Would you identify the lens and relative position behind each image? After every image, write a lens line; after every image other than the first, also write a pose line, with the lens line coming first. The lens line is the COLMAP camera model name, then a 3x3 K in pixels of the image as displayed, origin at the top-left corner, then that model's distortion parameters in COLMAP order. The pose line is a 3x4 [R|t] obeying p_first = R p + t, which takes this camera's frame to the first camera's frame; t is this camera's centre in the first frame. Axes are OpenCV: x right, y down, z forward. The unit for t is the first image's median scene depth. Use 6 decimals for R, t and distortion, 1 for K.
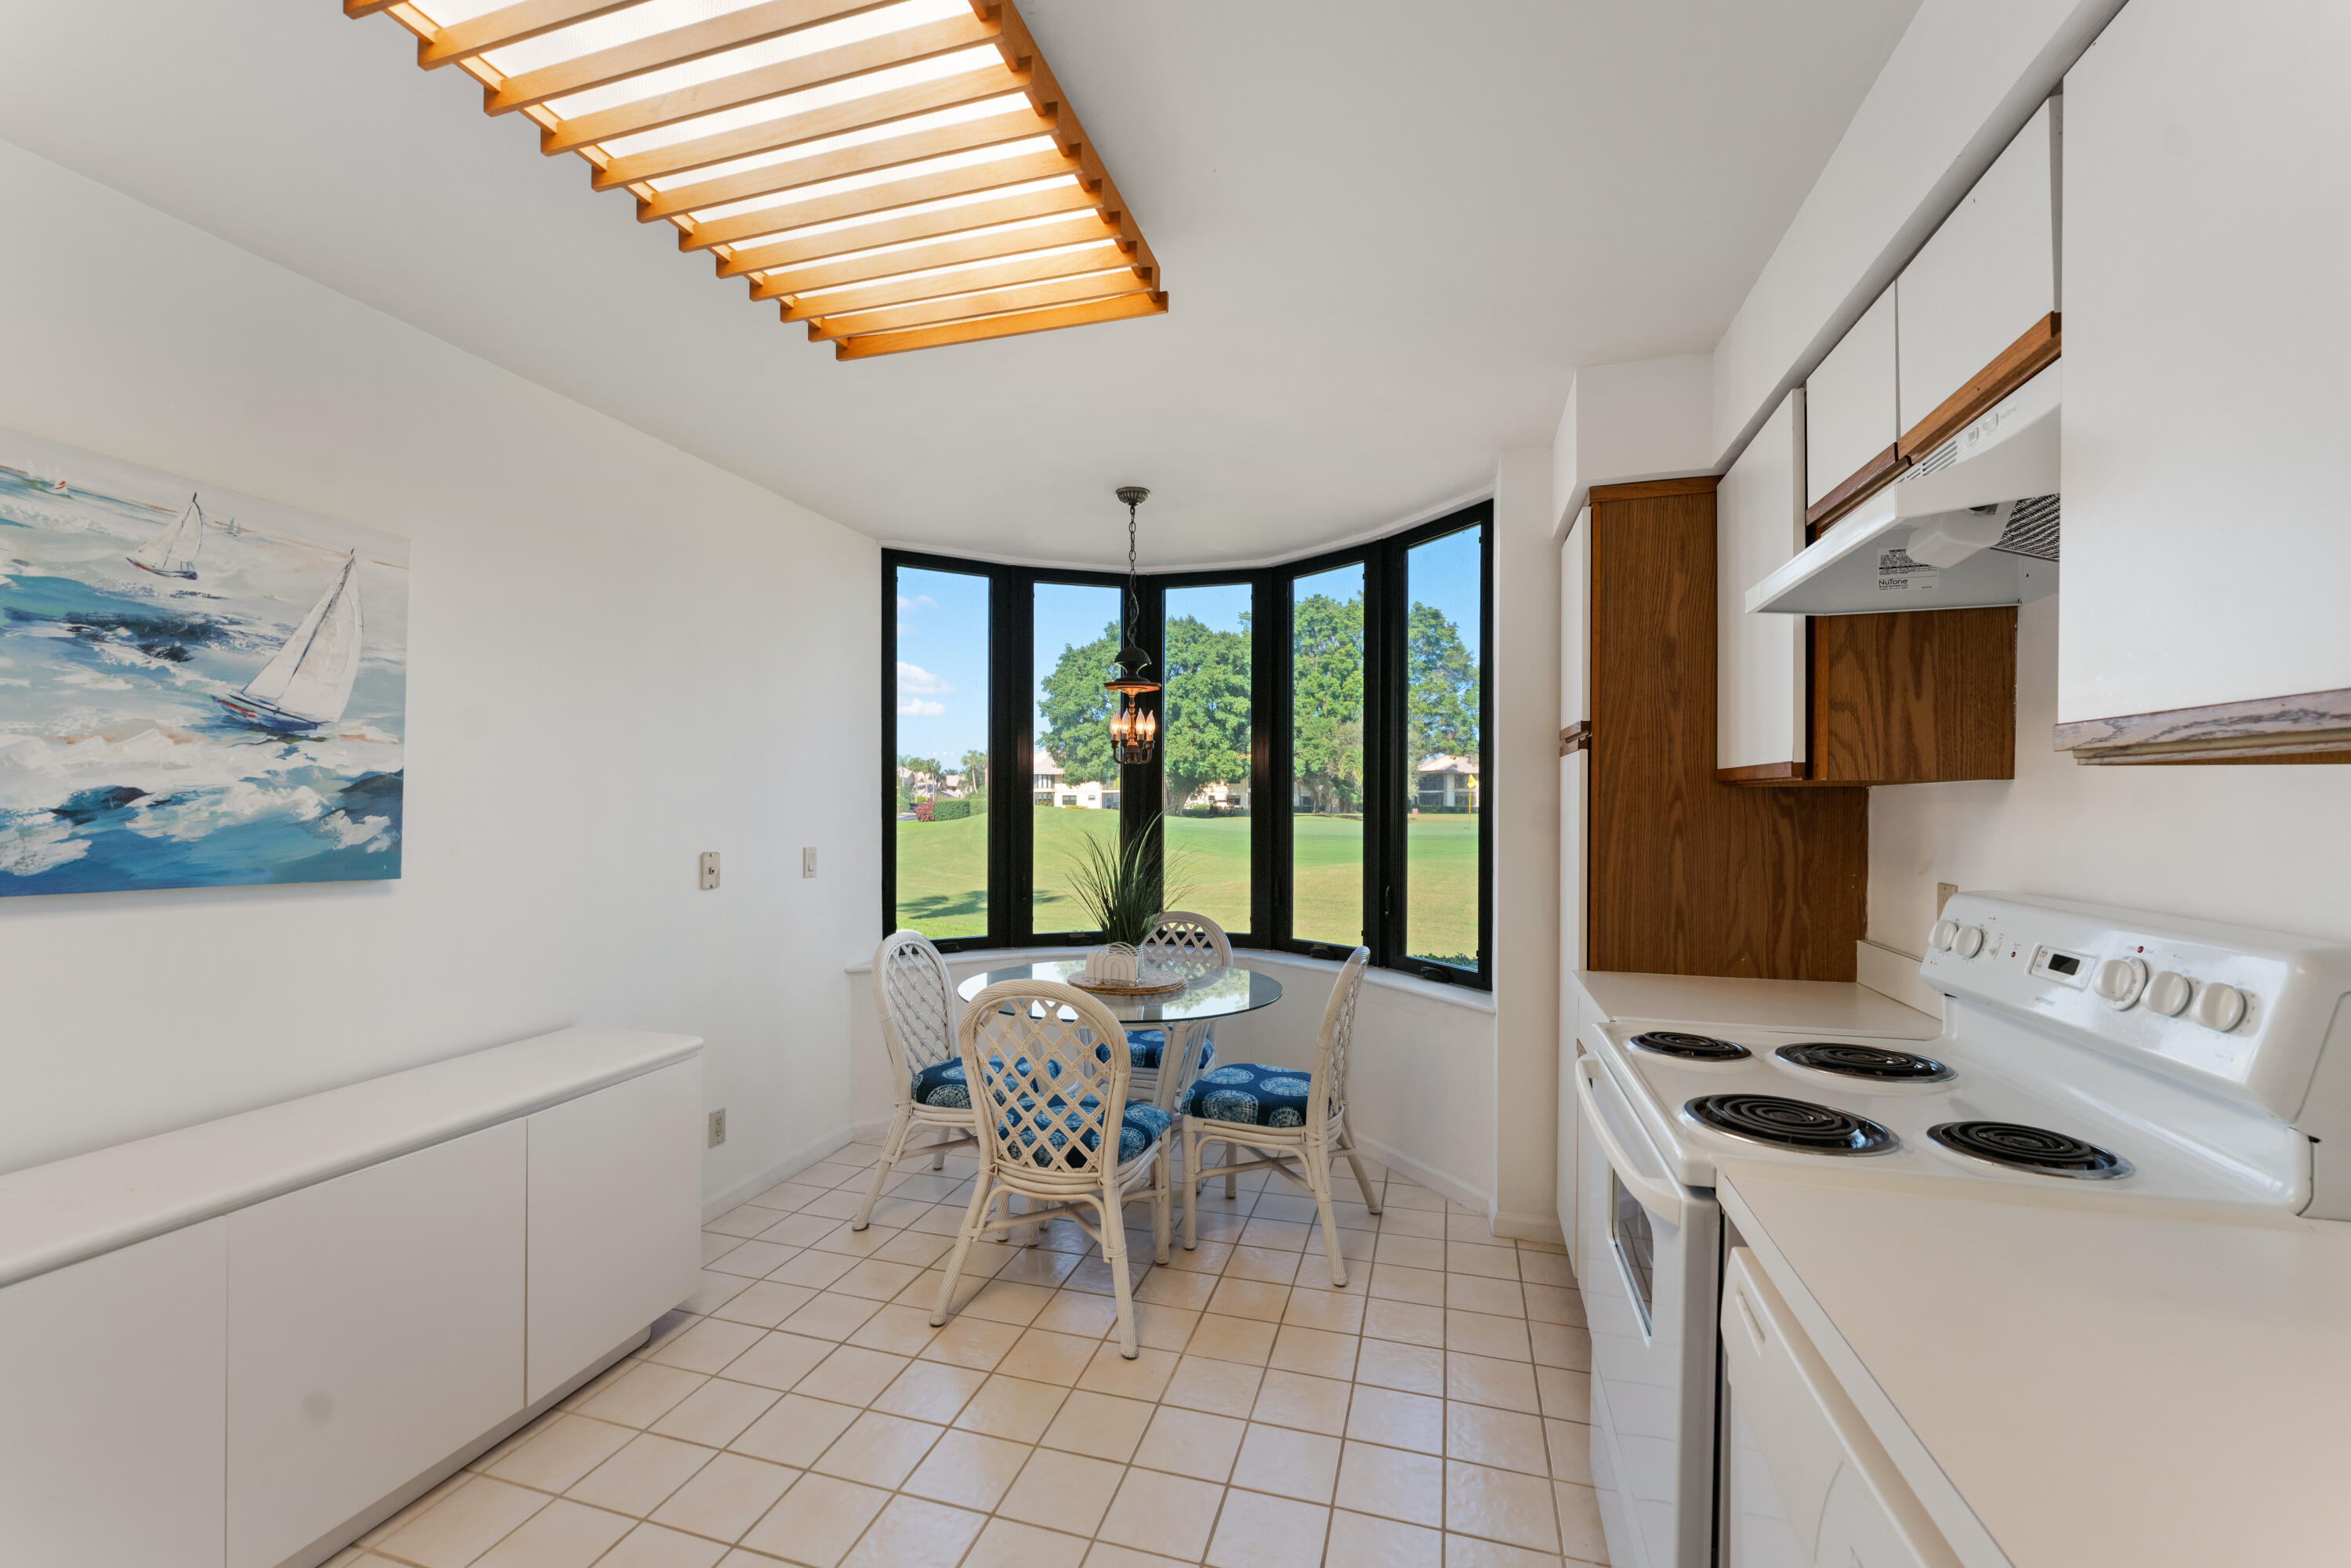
lens RADIAL K [[954.2, 0, 1159.7], [0, 954.2, 809.3], [0, 0, 1]] dist [-0.012576, -0.000368]
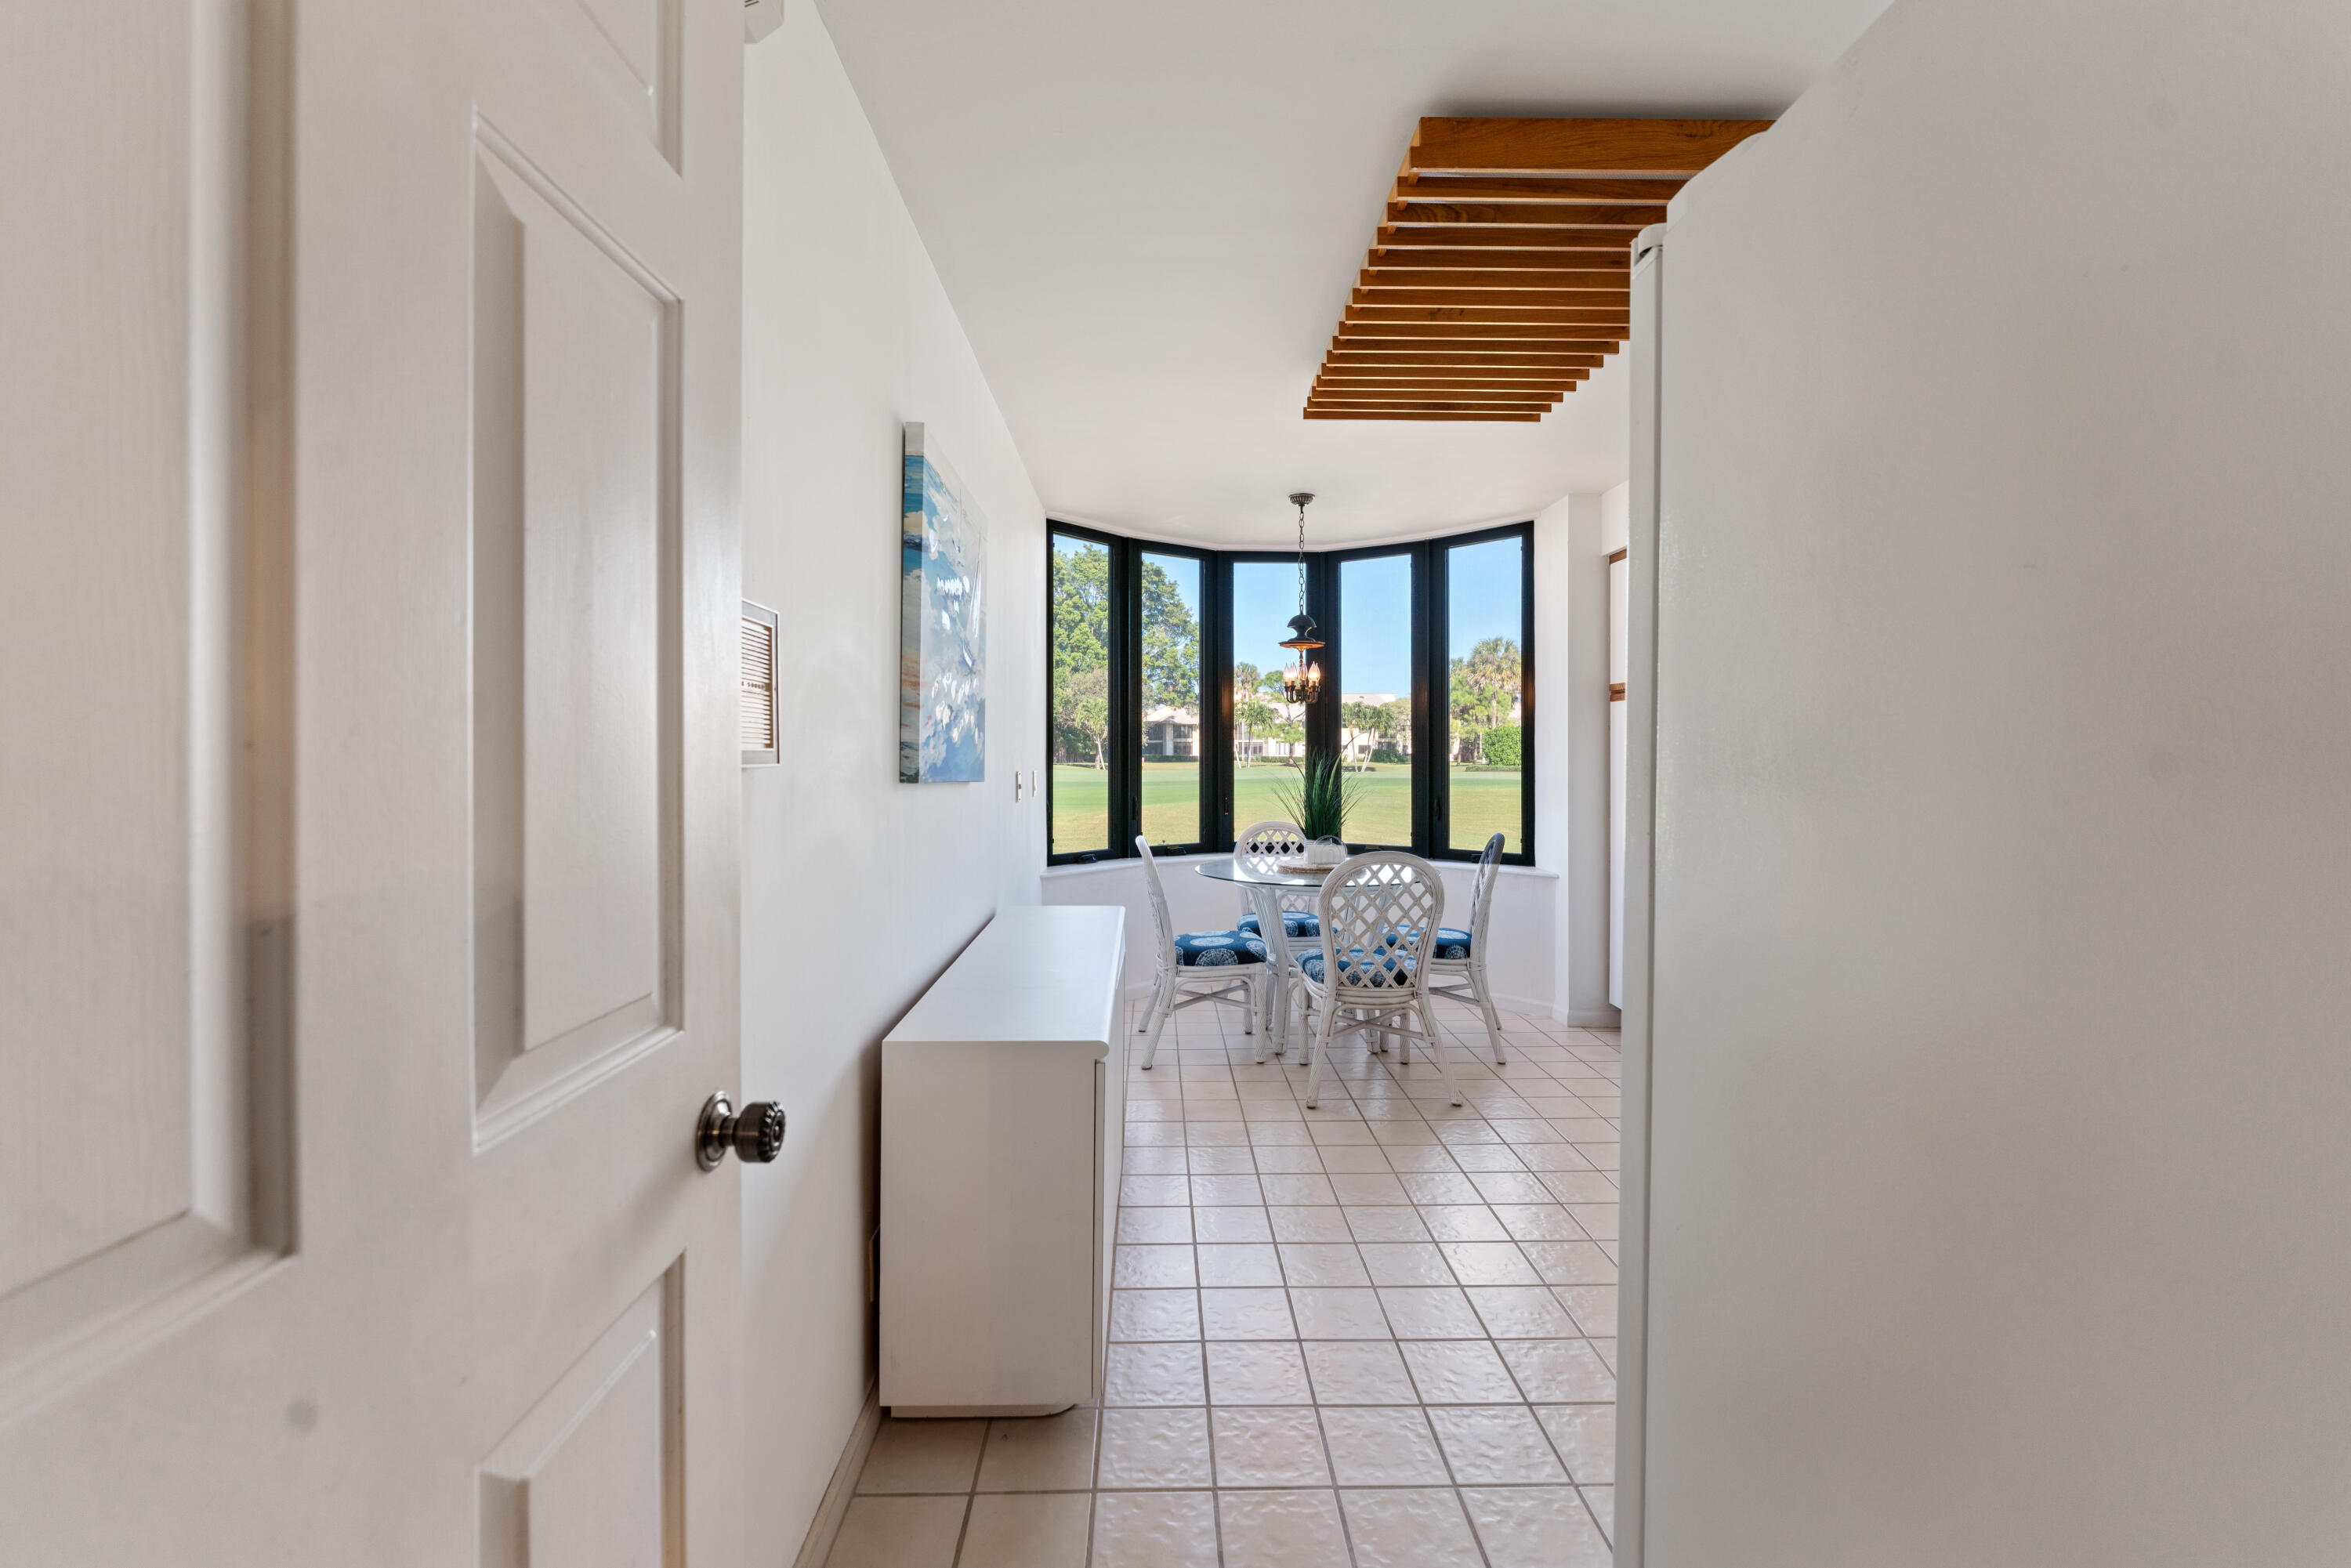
lens RADIAL K [[961.7, 0, 1168.0], [0, 961.7, 759.9], [0, 0, 1]] dist [-0.002705, -0.000166]
pose [[0.953207, -0.005616, 0.302266, -0.517251], [0.005586, 0.999984, 0.000963, 0.023737], [-0.302267, 0.000771, 0.953223, -0.175592]]
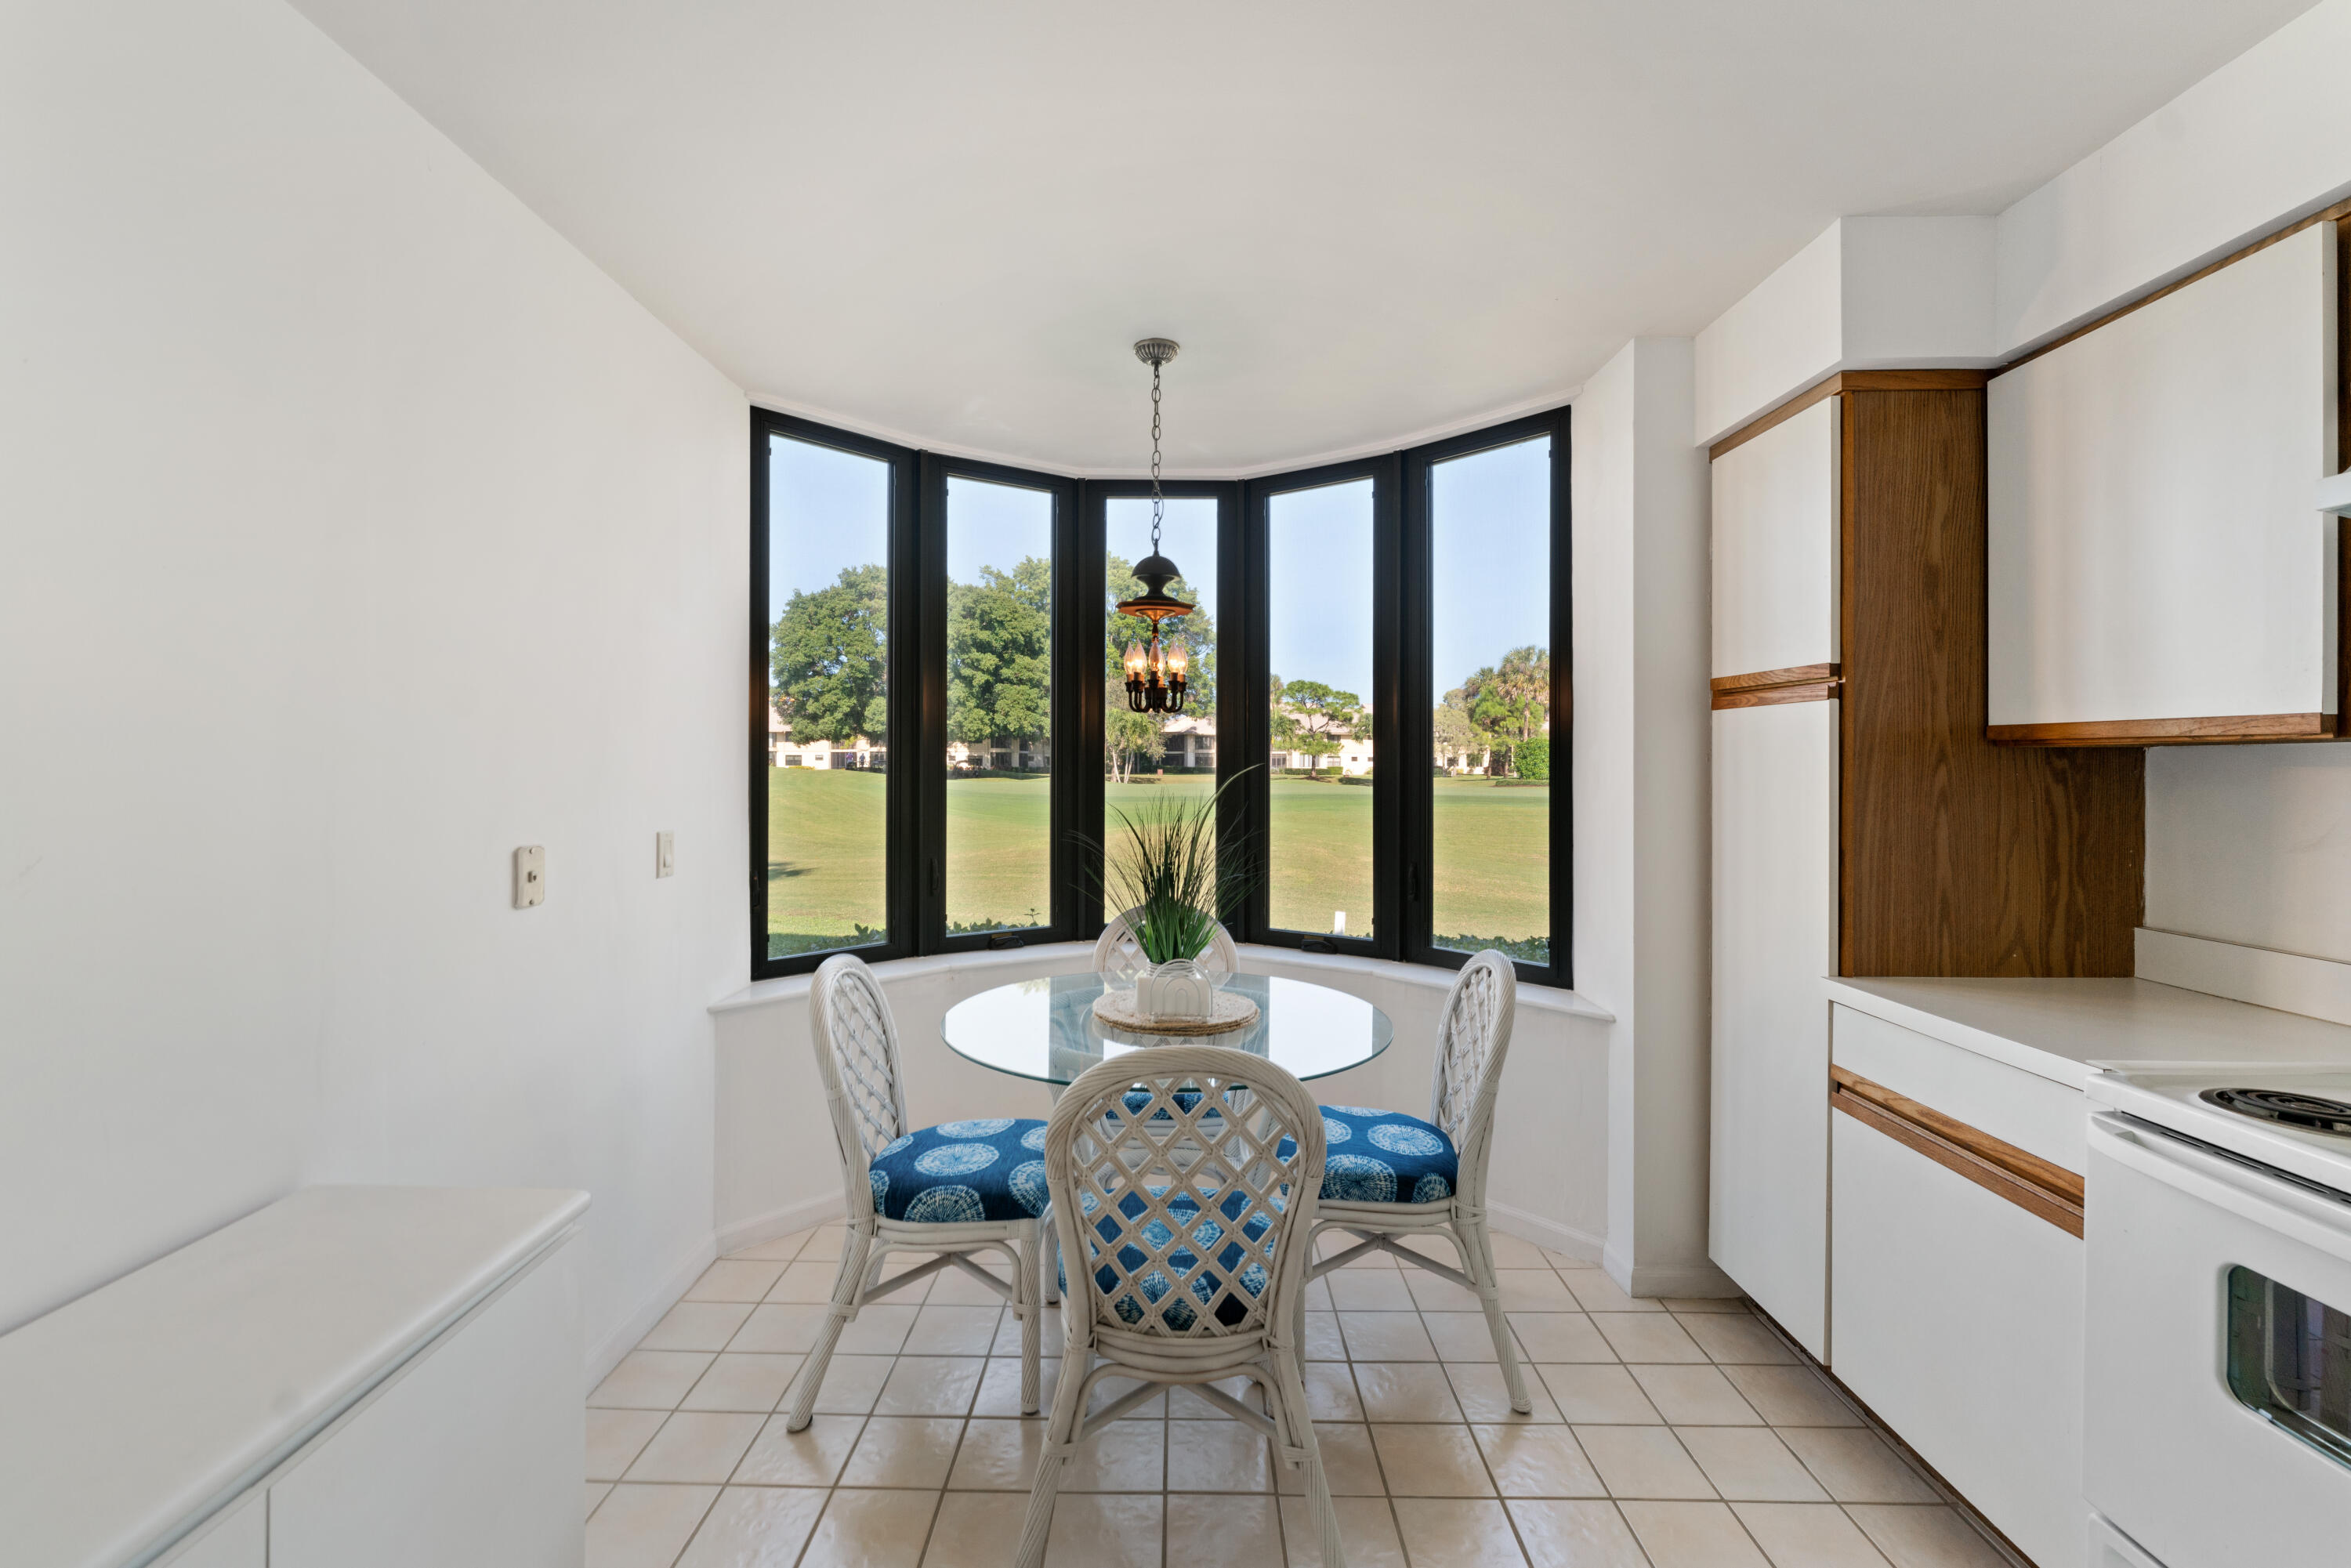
lens RADIAL K [[969.0, 0, 1162.2], [0, 969.0, 763.5], [0, 0, 1]] dist [-0.006534, -0.000474]
pose [[0.962704, 0.001151, 0.270553, -0.195316], [0.000649, 0.999978, -0.006563, -0.002473], [-0.270554, 0.006494, 0.962683, 0.232761]]
